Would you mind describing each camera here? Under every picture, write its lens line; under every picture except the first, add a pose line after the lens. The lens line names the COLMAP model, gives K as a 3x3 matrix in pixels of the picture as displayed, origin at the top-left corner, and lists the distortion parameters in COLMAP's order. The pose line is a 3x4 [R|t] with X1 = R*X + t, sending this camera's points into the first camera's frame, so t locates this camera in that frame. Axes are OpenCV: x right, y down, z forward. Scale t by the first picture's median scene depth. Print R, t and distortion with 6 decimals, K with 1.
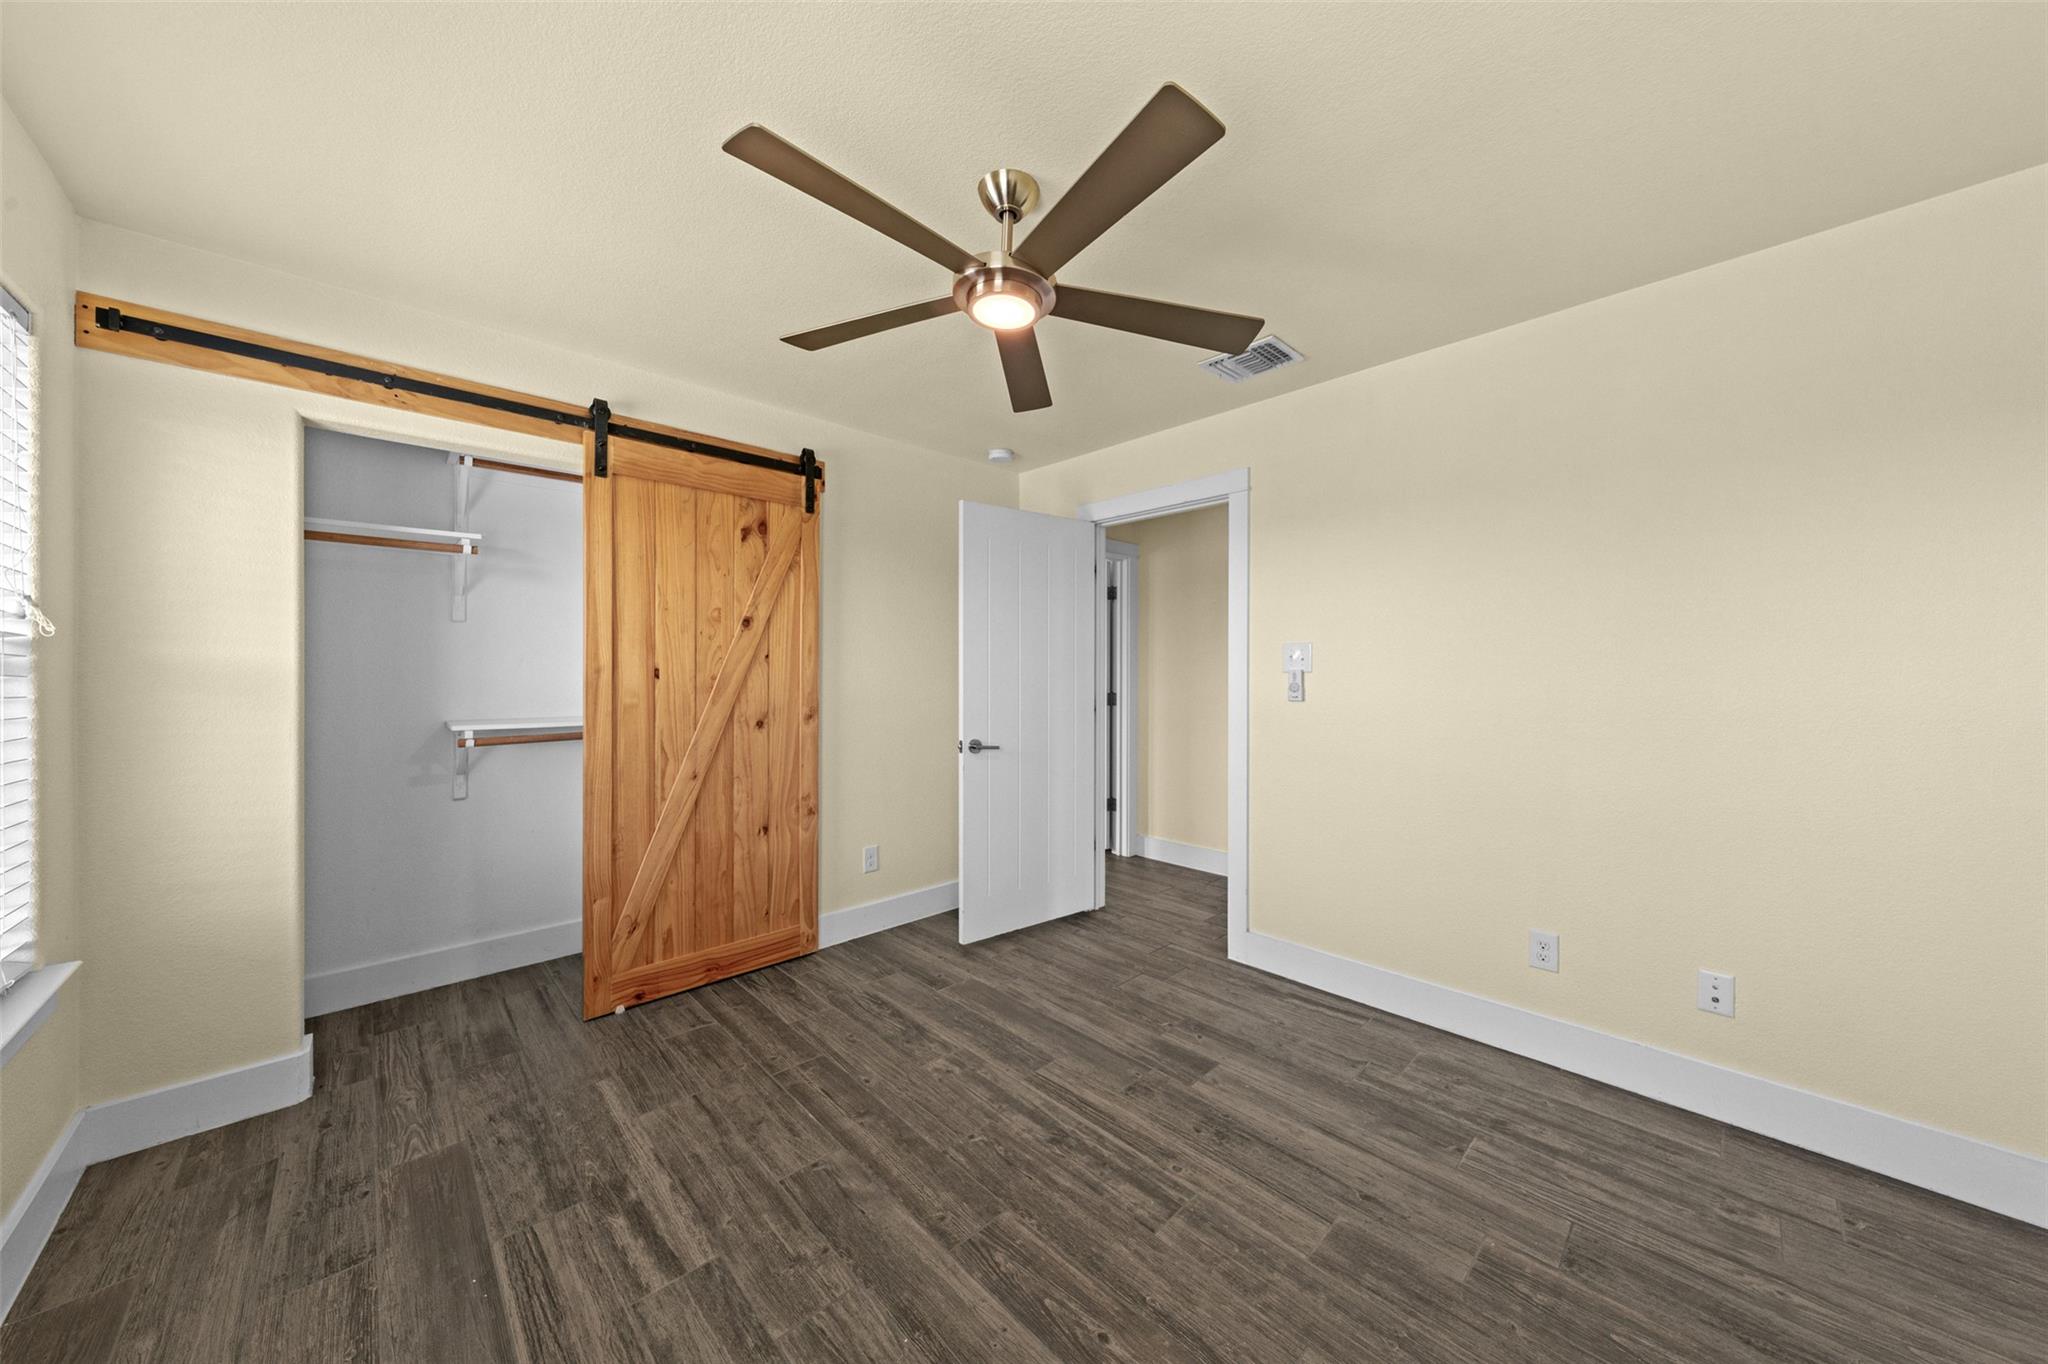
lens RADIAL K [[688.6, 0, 1024.1], [0, 688.6, 674.8], [0, 0, 1]] dist [0.001153, 0.000062]
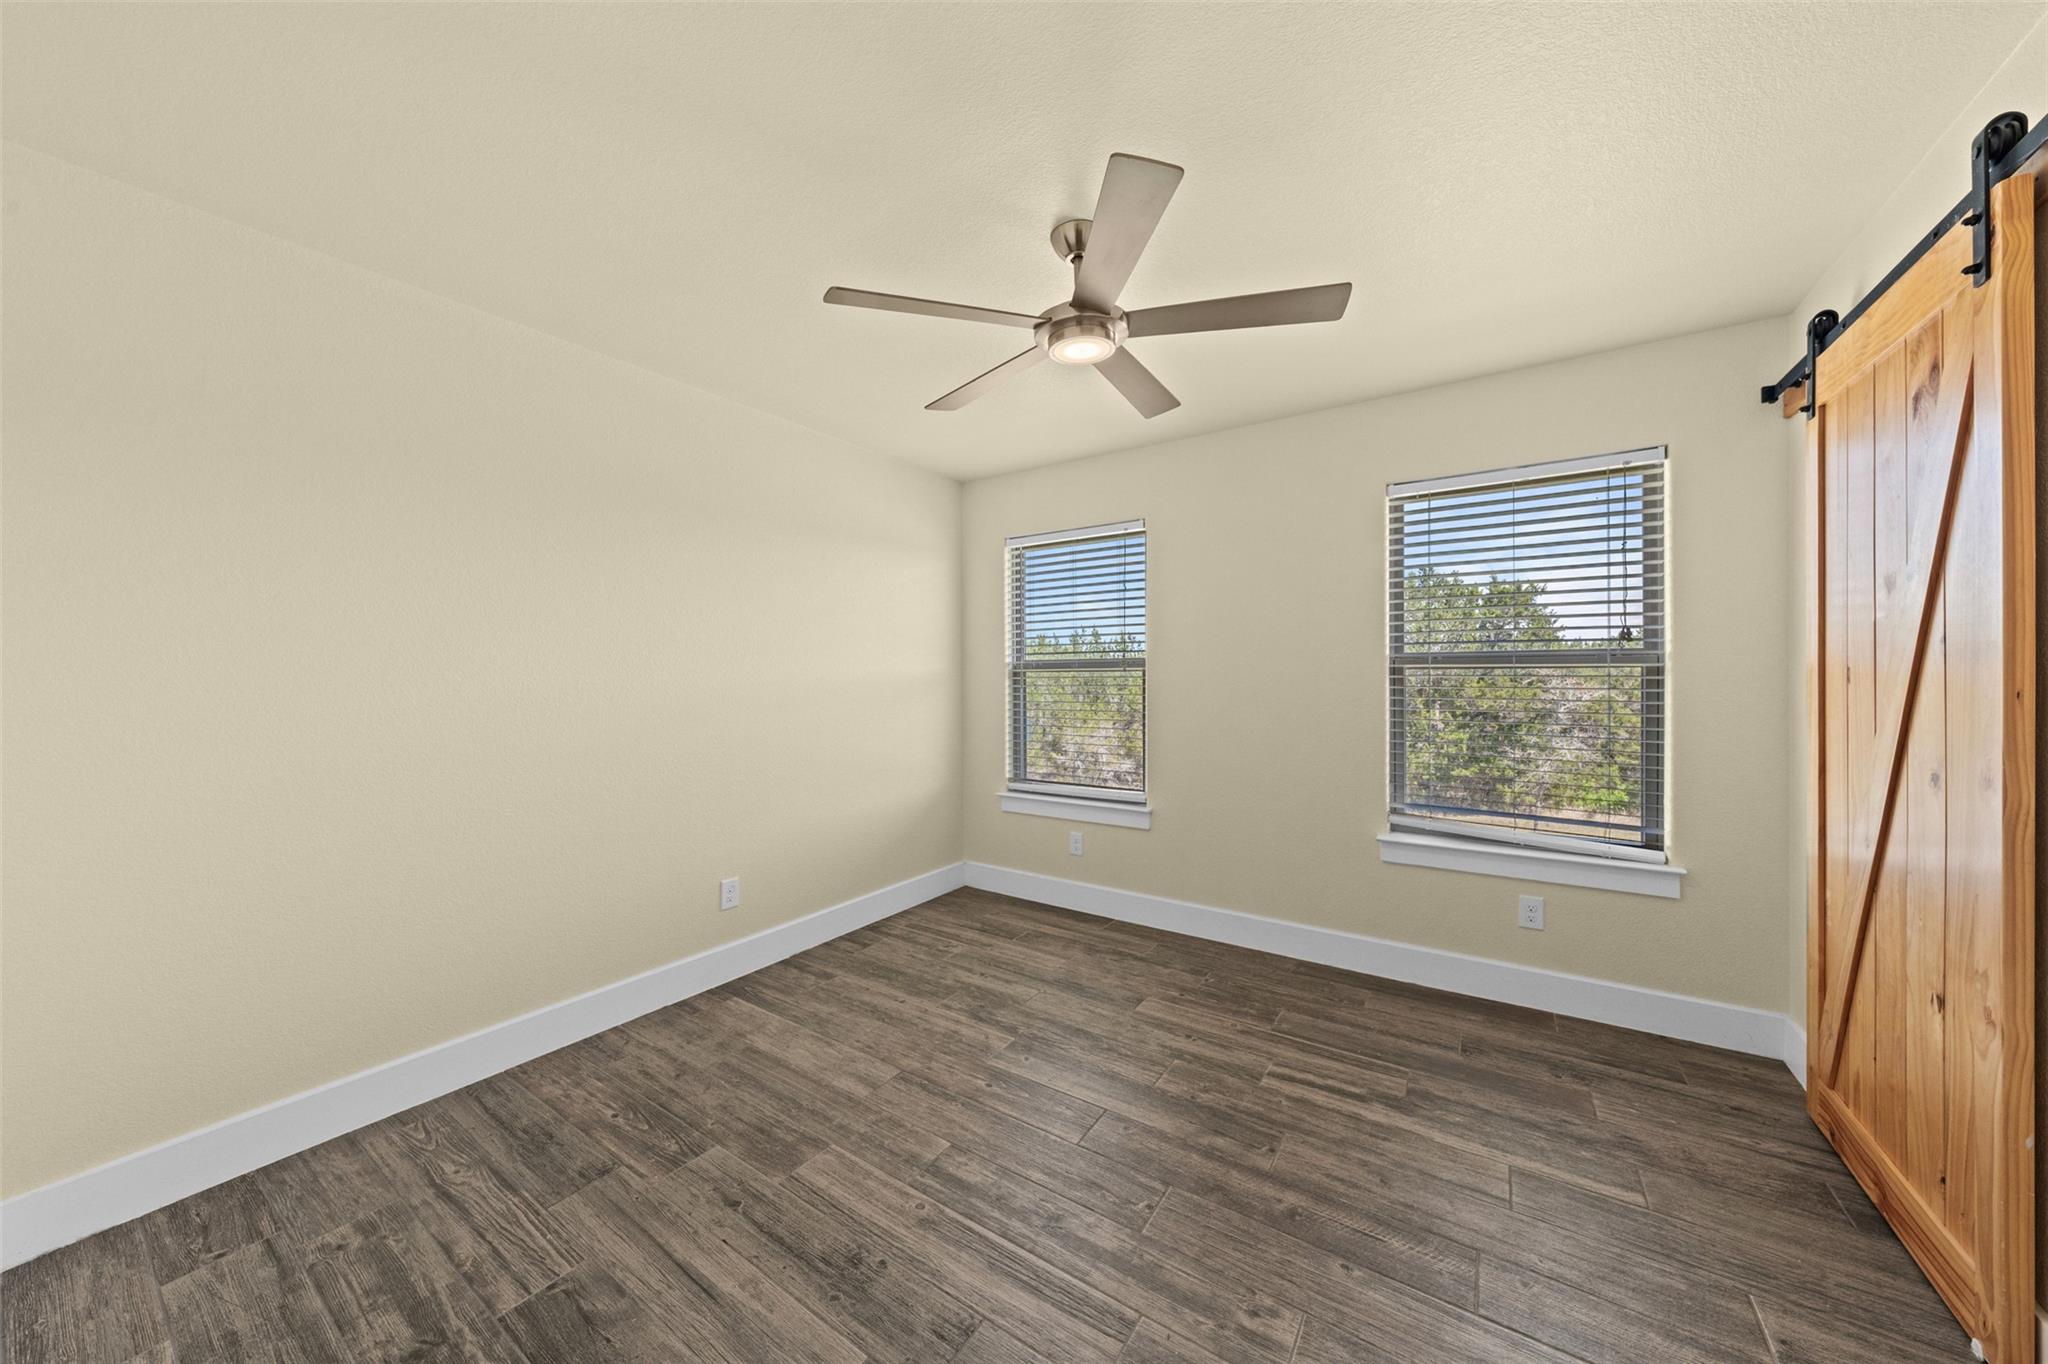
lens RADIAL K [[688.6, 0, 1016.6], [0, 688.6, 678.2], [0, 0, 1]] dist [0.001153, 0.000062]
pose [[-0.979342, 0.003344, -0.202185, 0.293846], [0.001781, 0.999967, 0.007914, -0.007231], [0.202205, 0.007390, -0.979315, 2.029252]]
